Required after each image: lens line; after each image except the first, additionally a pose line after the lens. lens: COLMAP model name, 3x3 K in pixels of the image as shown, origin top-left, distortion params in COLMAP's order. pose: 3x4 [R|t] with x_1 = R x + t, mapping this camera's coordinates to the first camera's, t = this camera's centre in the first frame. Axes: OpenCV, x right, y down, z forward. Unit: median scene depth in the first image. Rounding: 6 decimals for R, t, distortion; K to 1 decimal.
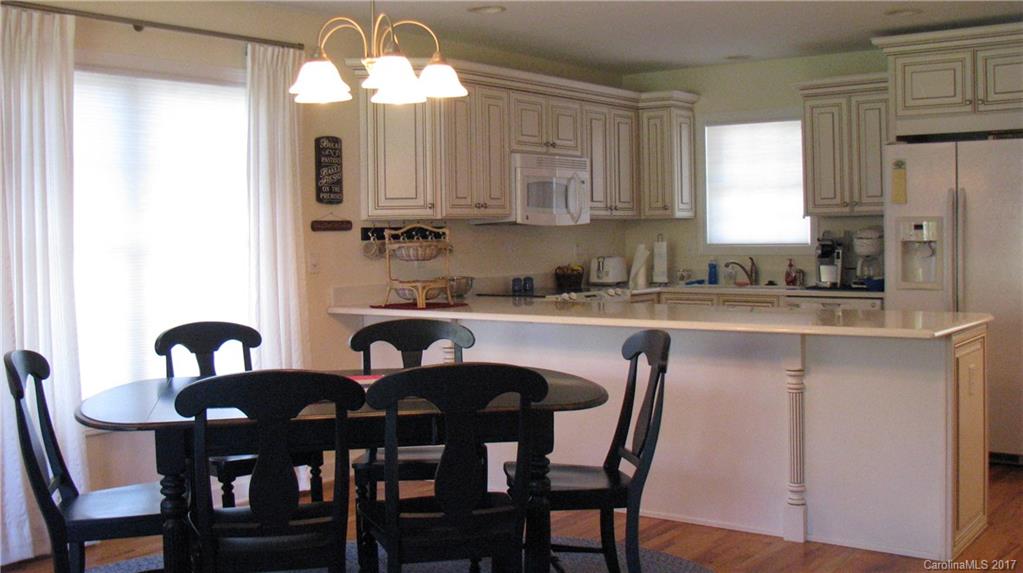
lens RADIAL K [[1109.9, 0, 505.3], [0, 1109.9, 240.4], [0, 0, 1]] dist [-0.192619, 0.278143]
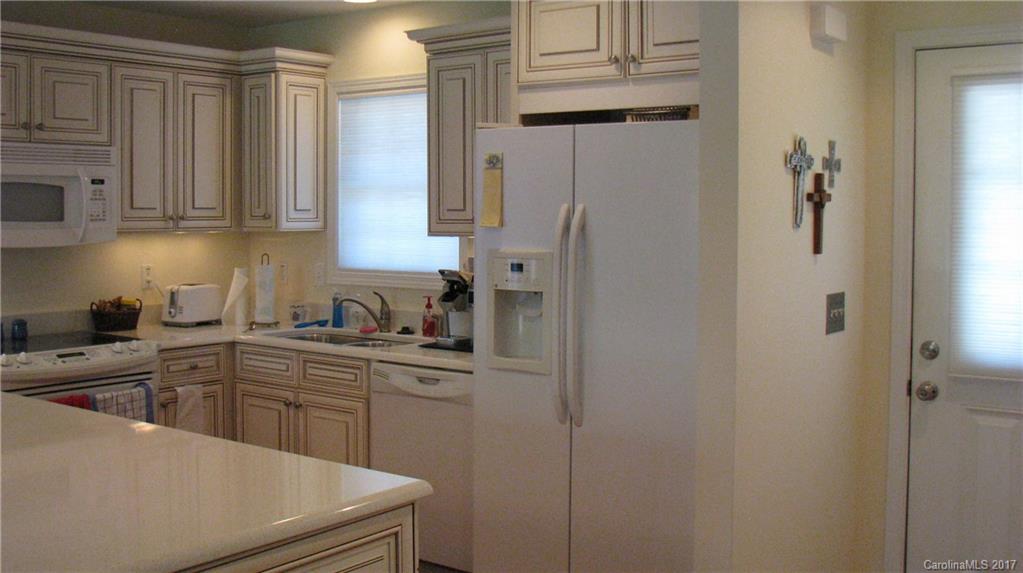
lens RADIAL K [[1109.9, 0, 505.3], [0, 1109.9, 240.4], [0, 0, 1]] dist [-0.192619, 0.278143]
pose [[0.999878, 0.014198, 0.006586, 0.318610], [-0.014333, 0.999680, 0.020844, -0.034274], [-0.006288, -0.020936, 0.999761, 0.335855]]
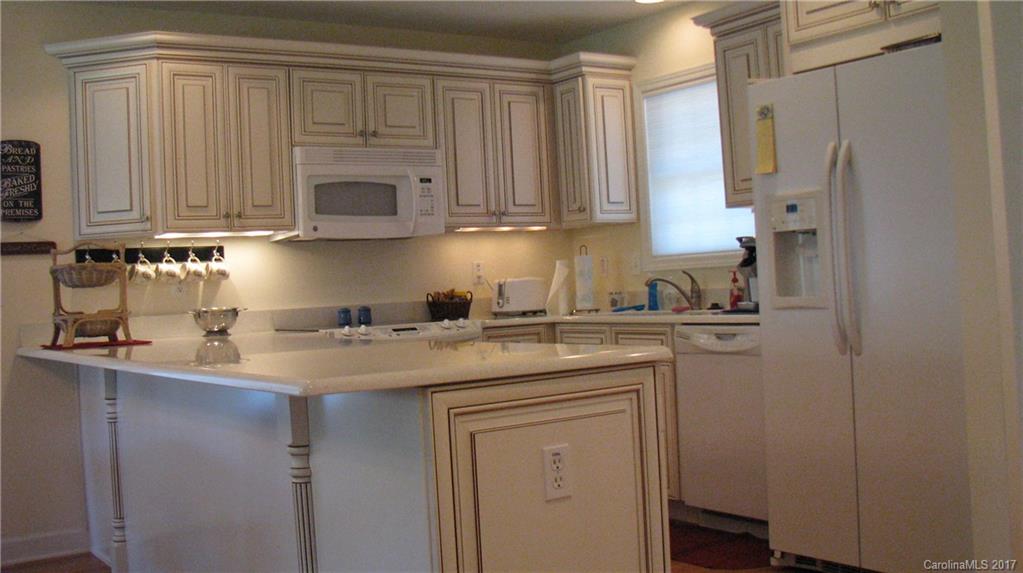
lens RADIAL K [[1109.9, 0, 505.3], [0, 1109.9, 240.4], [0, 0, 1]] dist [-0.192619, 0.278143]
pose [[0.946710, -0.048510, -0.318413, 0.365706], [0.036664, 0.998398, -0.043093, 0.023649], [0.319993, 0.029123, 0.946972, 0.300105]]
